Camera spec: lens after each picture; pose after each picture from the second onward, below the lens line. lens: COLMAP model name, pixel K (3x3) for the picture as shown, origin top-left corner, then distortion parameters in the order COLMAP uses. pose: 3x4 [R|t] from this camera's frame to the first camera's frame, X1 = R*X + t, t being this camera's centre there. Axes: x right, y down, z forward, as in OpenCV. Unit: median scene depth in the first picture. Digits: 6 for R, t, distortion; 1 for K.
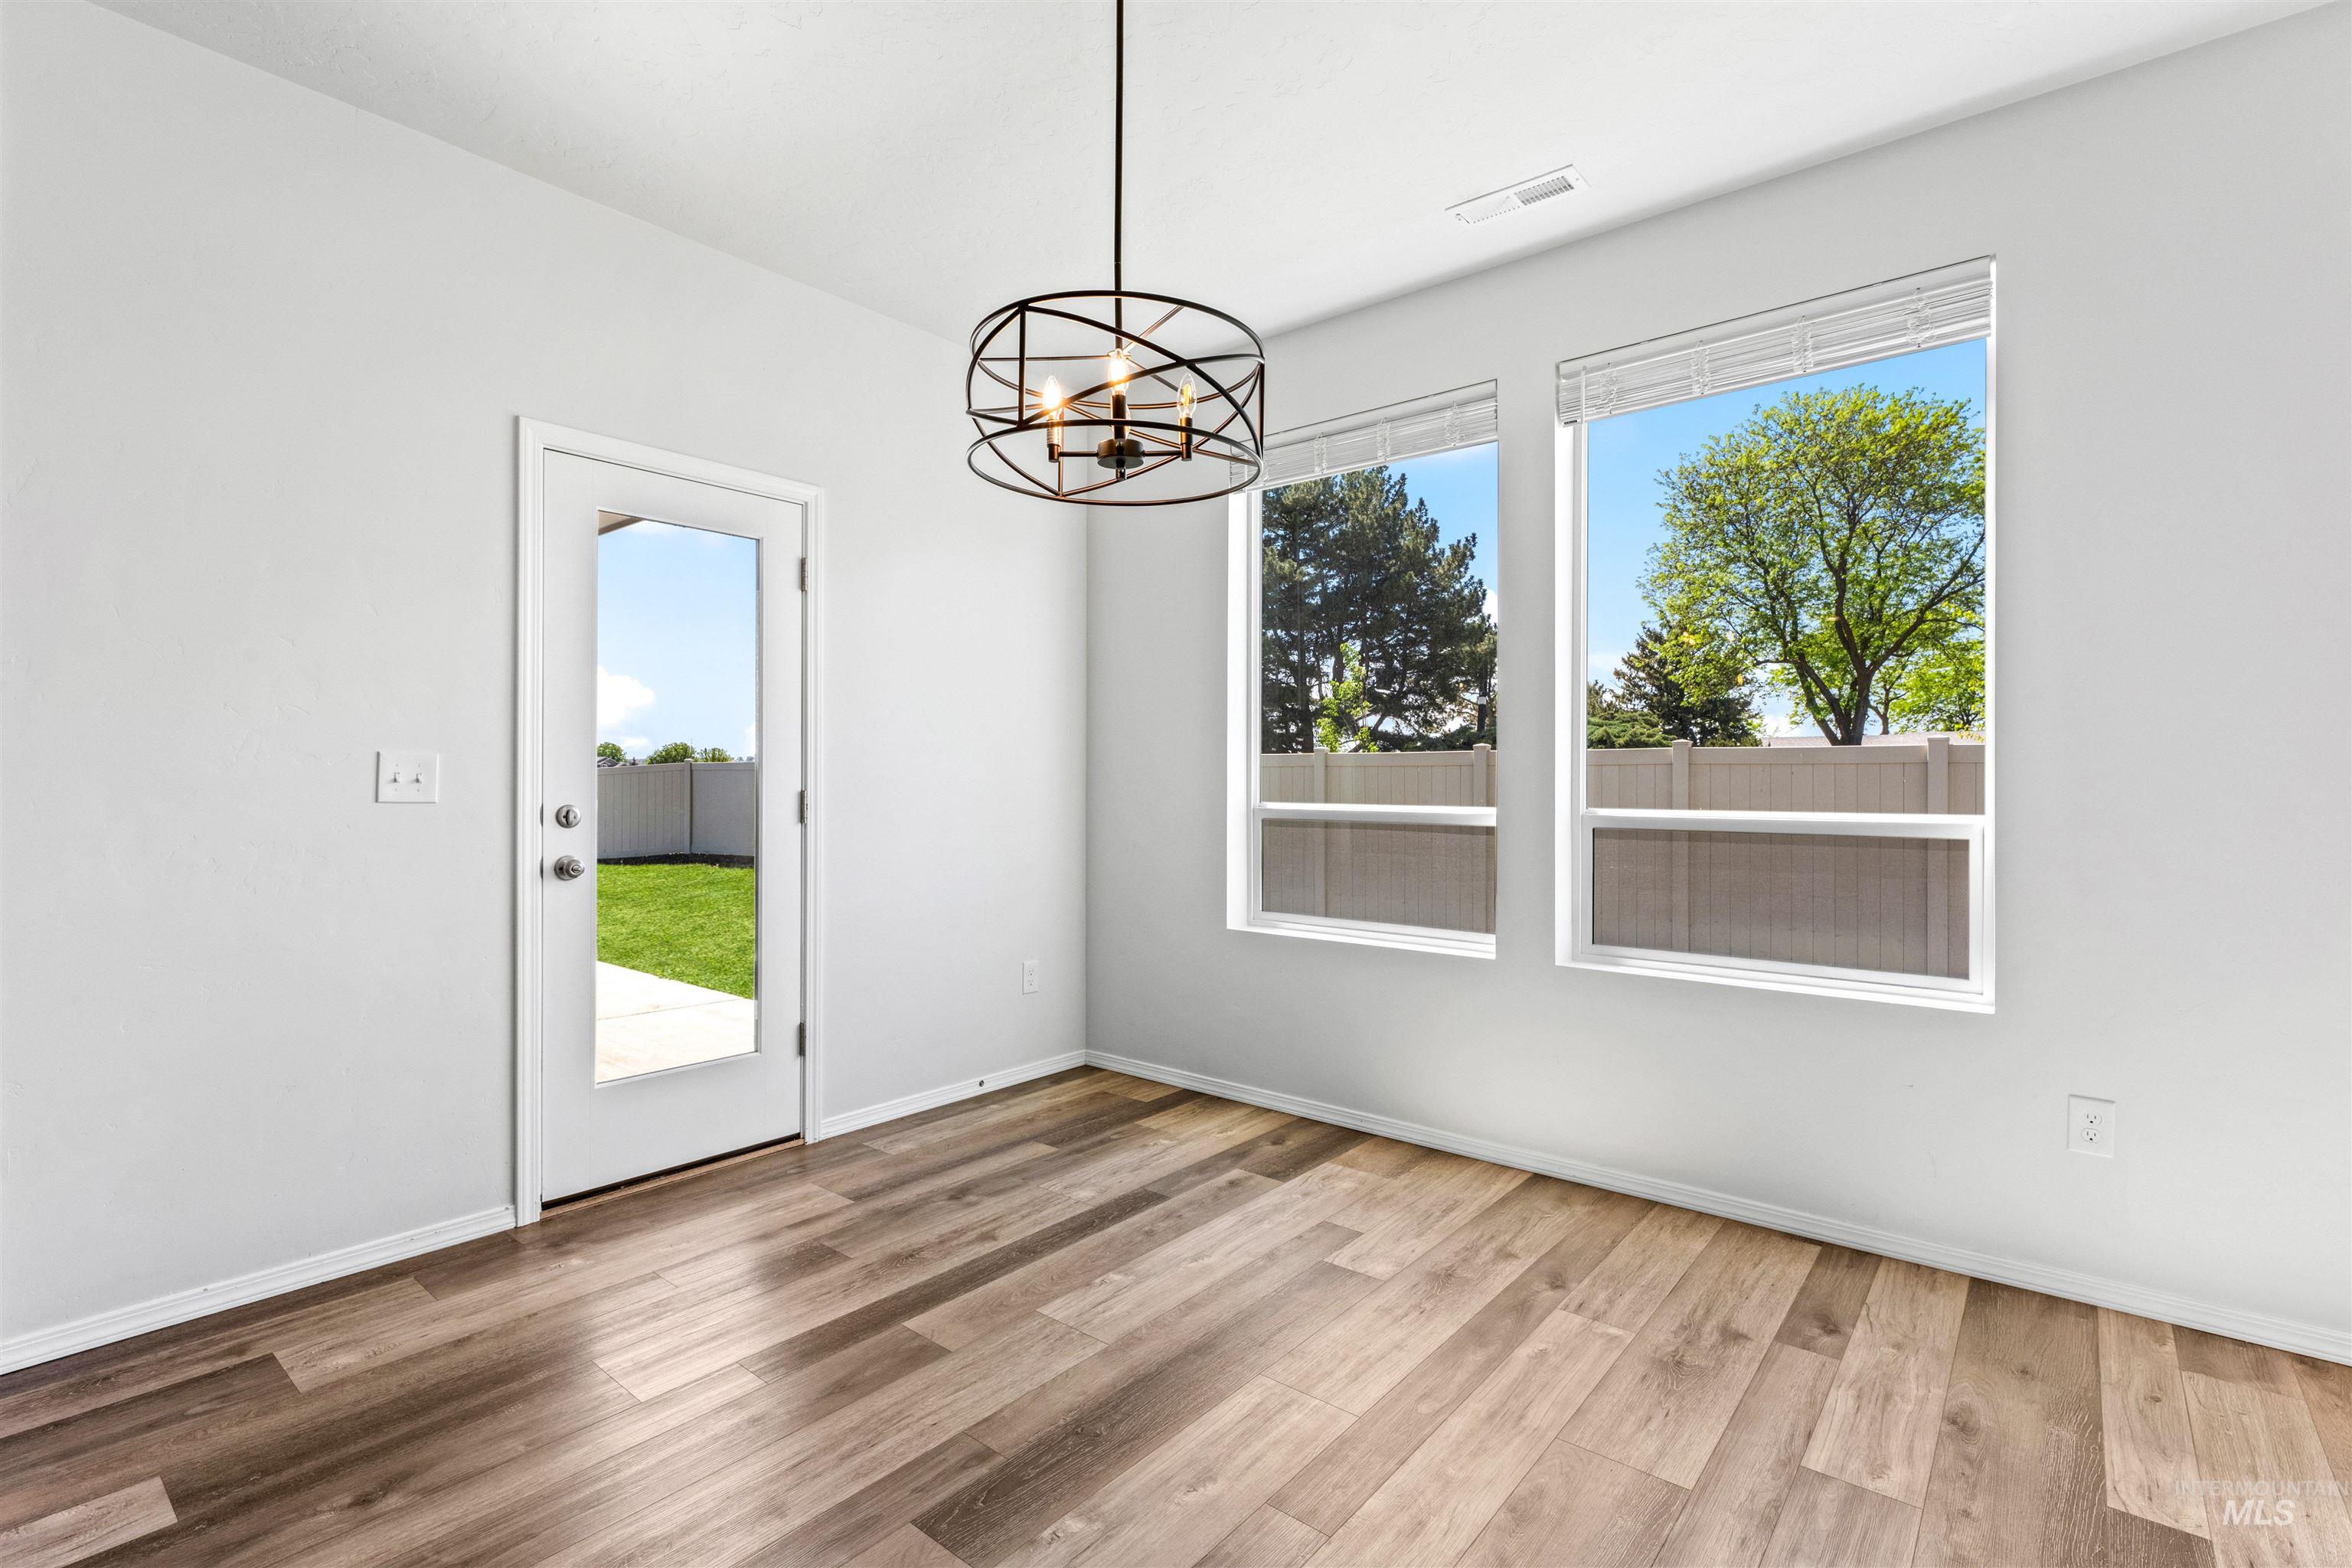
lens RADIAL K [[1078.0, 0, 1176.0], [0, 1078.0, 784.0], [0, 0, 1]] dist [0.001901, -0.000274]
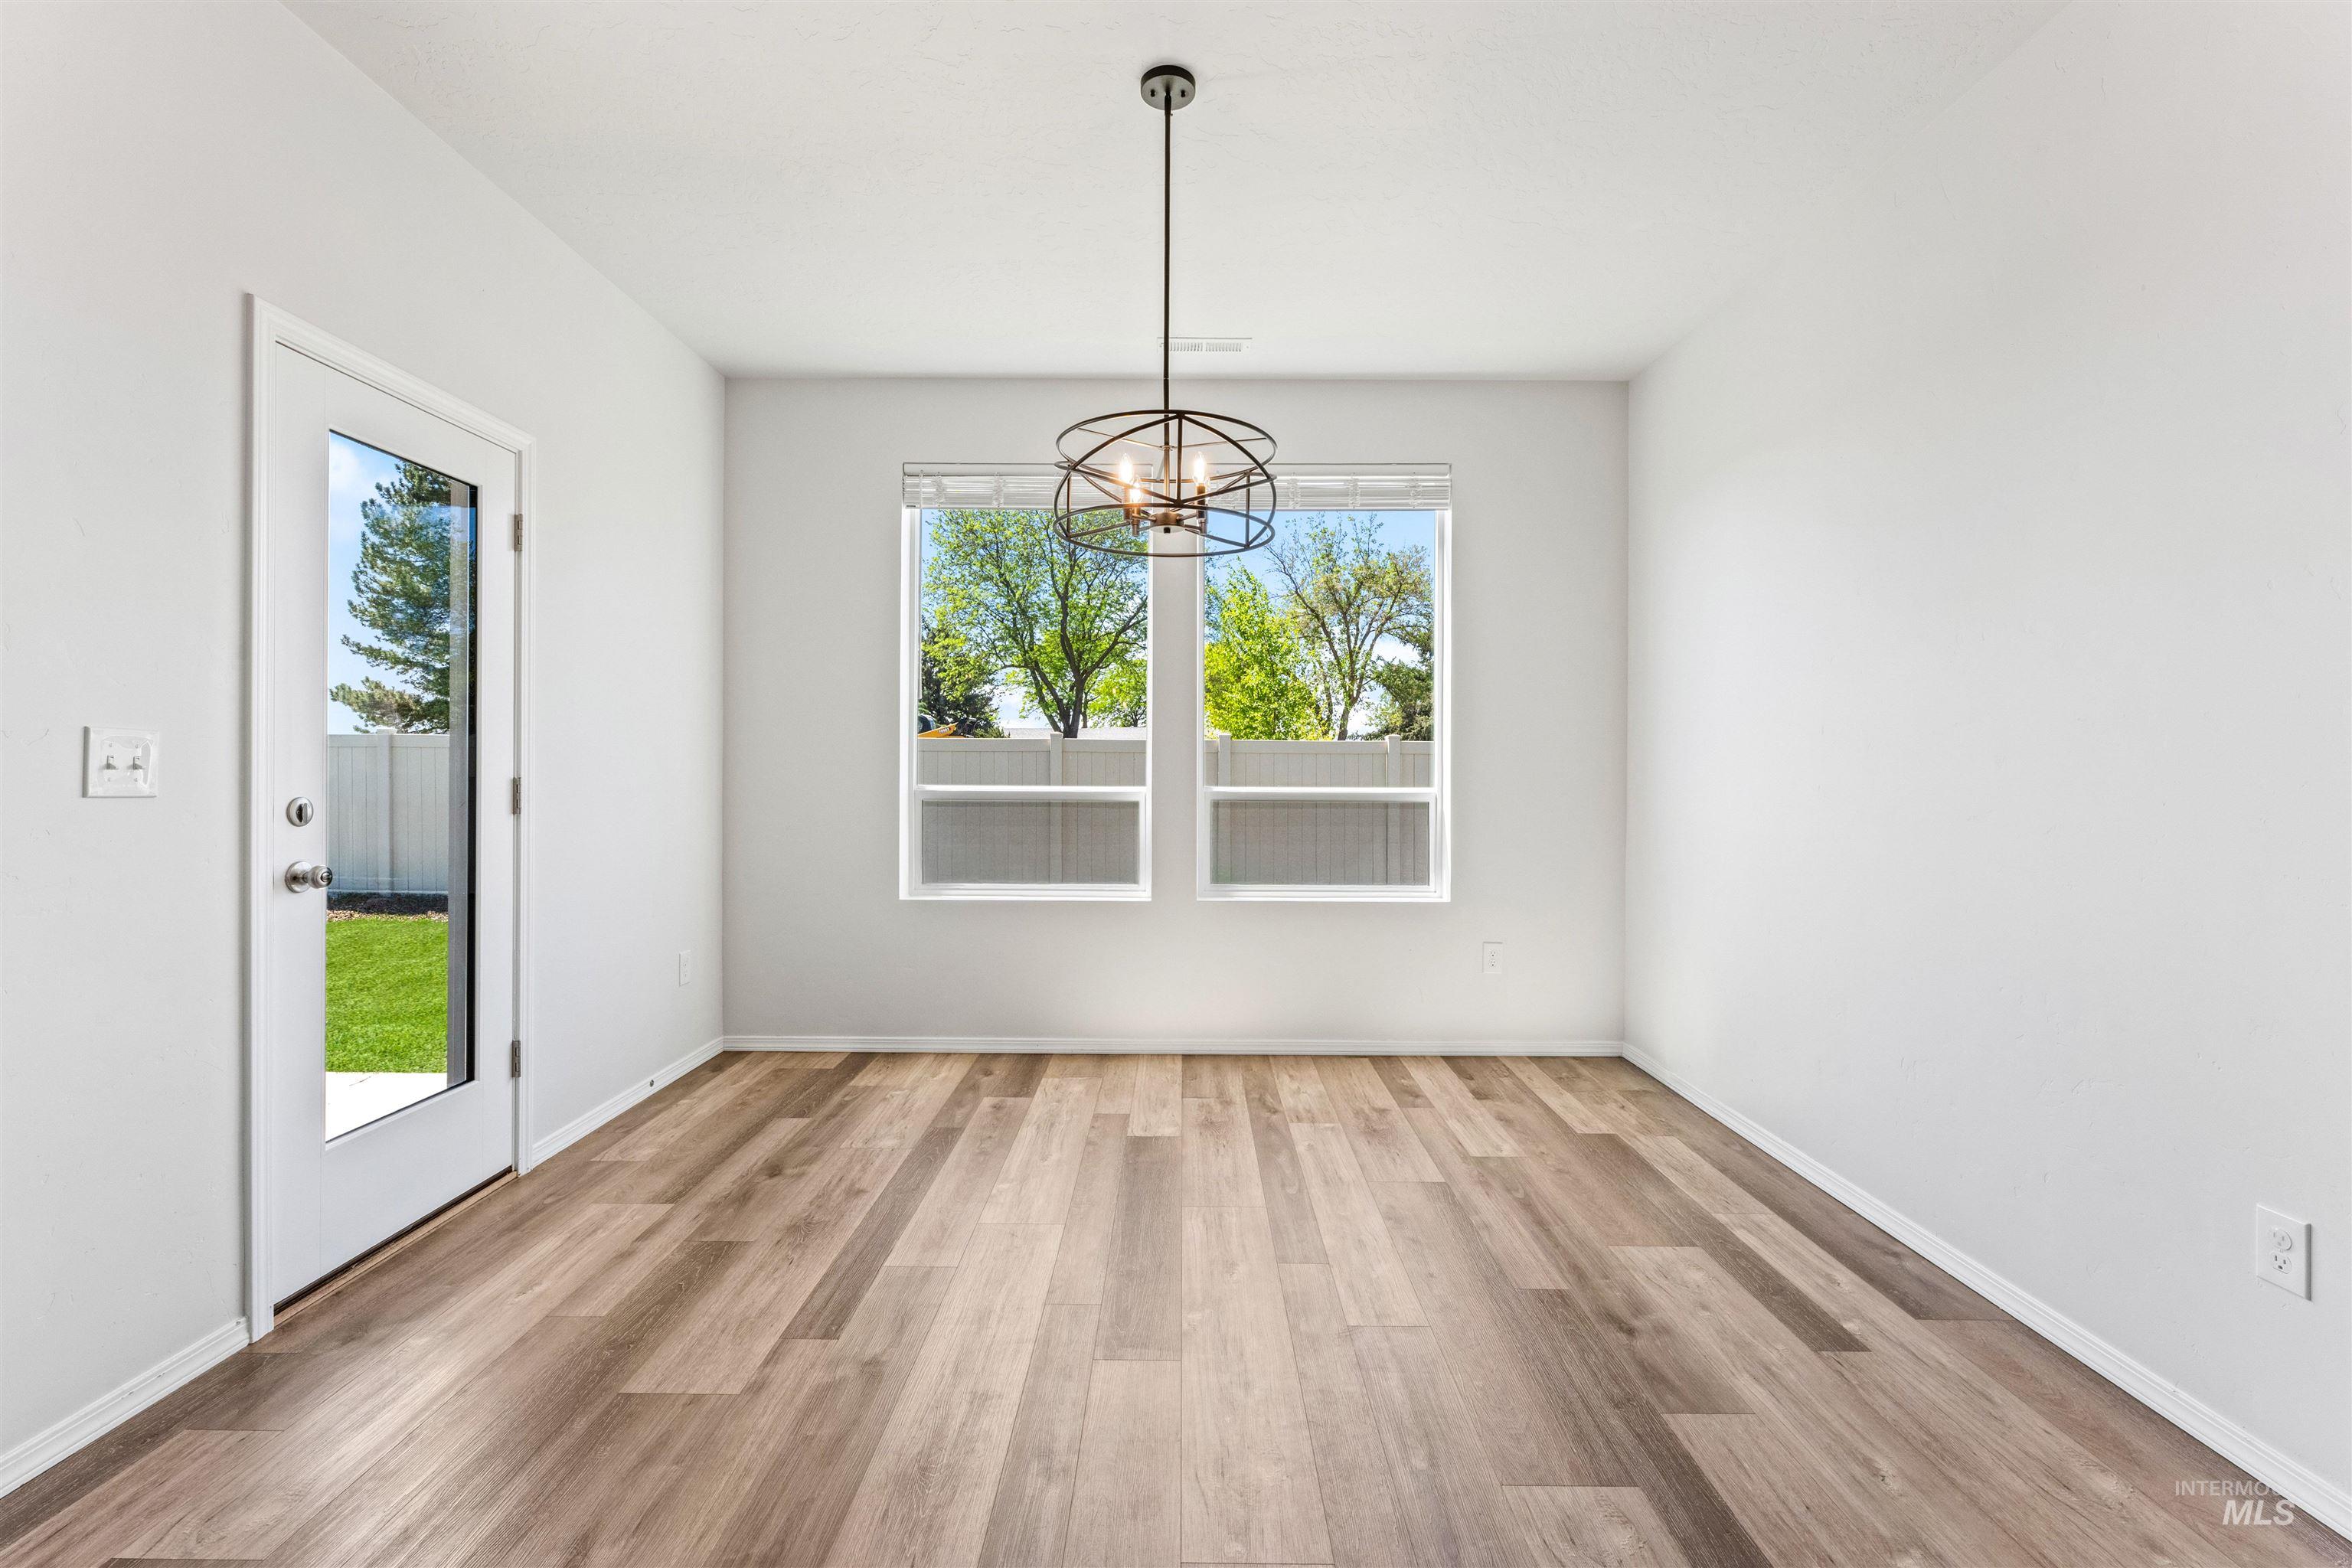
lens RADIAL K [[1015.5, 0, 1176.5], [0, 1015.5, 769.8], [0, 0, 1]] dist [-0.000240, -0.000182]
pose [[0.772618, -0.001729, 0.634869, -0.449247], [-0.000247, 0.999995, 0.003025, -0.002658], [-0.634872, -0.002494, 0.772614, 0.013582]]
